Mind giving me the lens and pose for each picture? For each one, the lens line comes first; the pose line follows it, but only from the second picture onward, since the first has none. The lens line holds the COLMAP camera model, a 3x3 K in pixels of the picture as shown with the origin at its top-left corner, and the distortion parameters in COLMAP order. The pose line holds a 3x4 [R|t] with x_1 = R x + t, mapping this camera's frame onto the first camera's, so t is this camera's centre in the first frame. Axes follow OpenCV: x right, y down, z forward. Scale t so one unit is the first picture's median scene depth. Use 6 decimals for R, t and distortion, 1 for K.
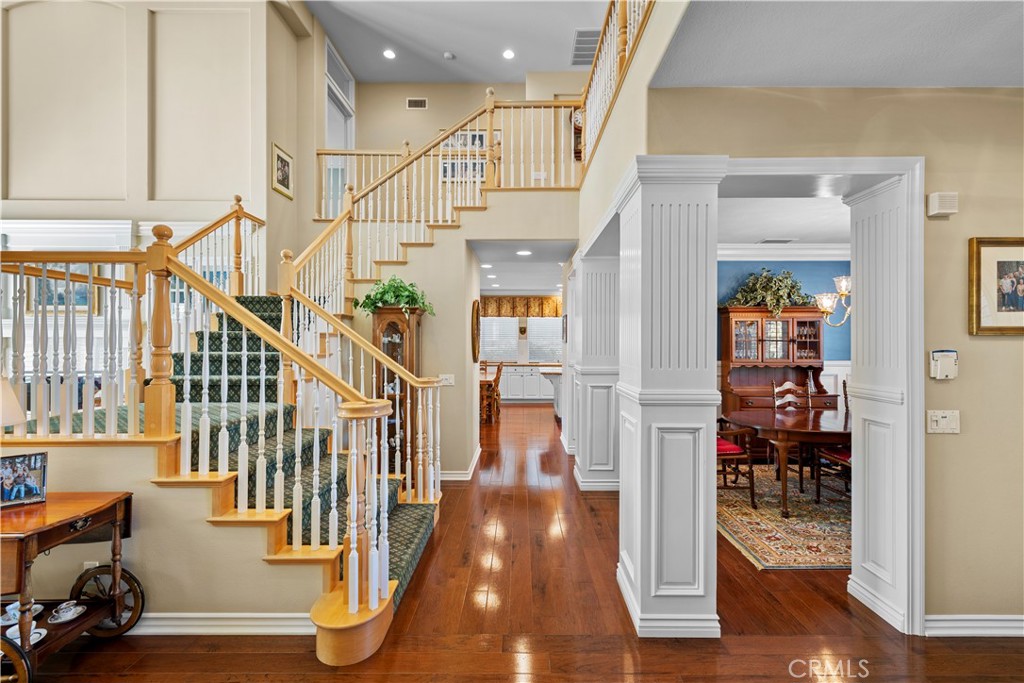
lens RADIAL K [[431.1, 0, 517.1], [0, 431.1, 342.7], [0, 0, 1]] dist [0.009993, 0.001029]
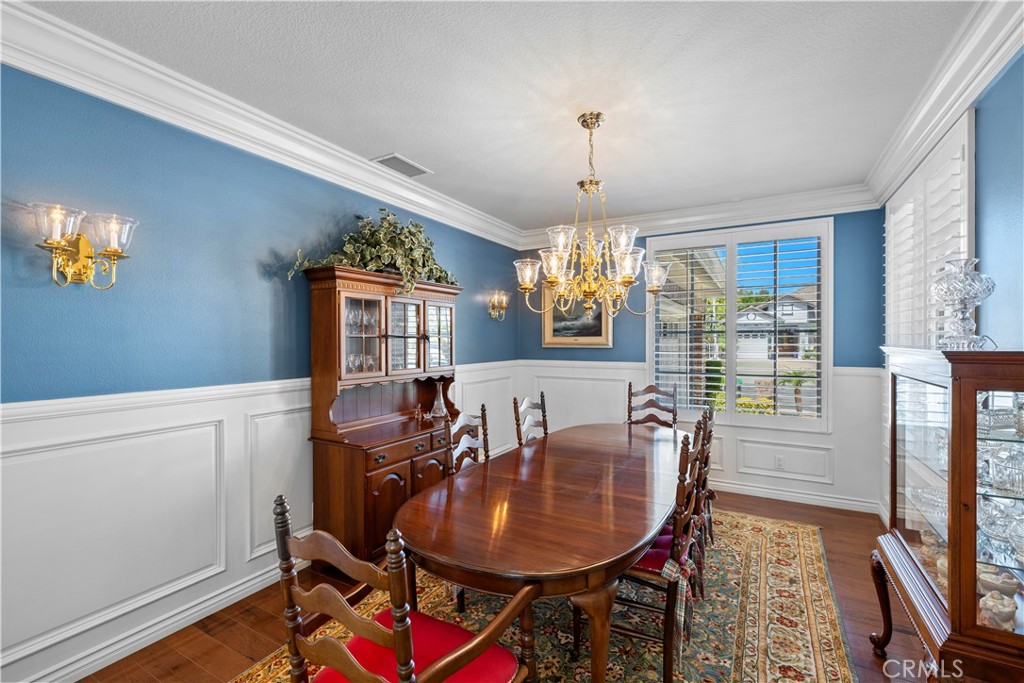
lens RADIAL K [[431.1, 0, 515.8], [0, 431.1, 339.8], [0, 0, 1]] dist [0.009993, 0.001029]
pose [[0.472259, -0.001517, 0.881458, 0.158396], [-0.003013, 0.999990, 0.003336, -0.003124], [-0.881454, -0.004232, 0.472250, 0.594924]]
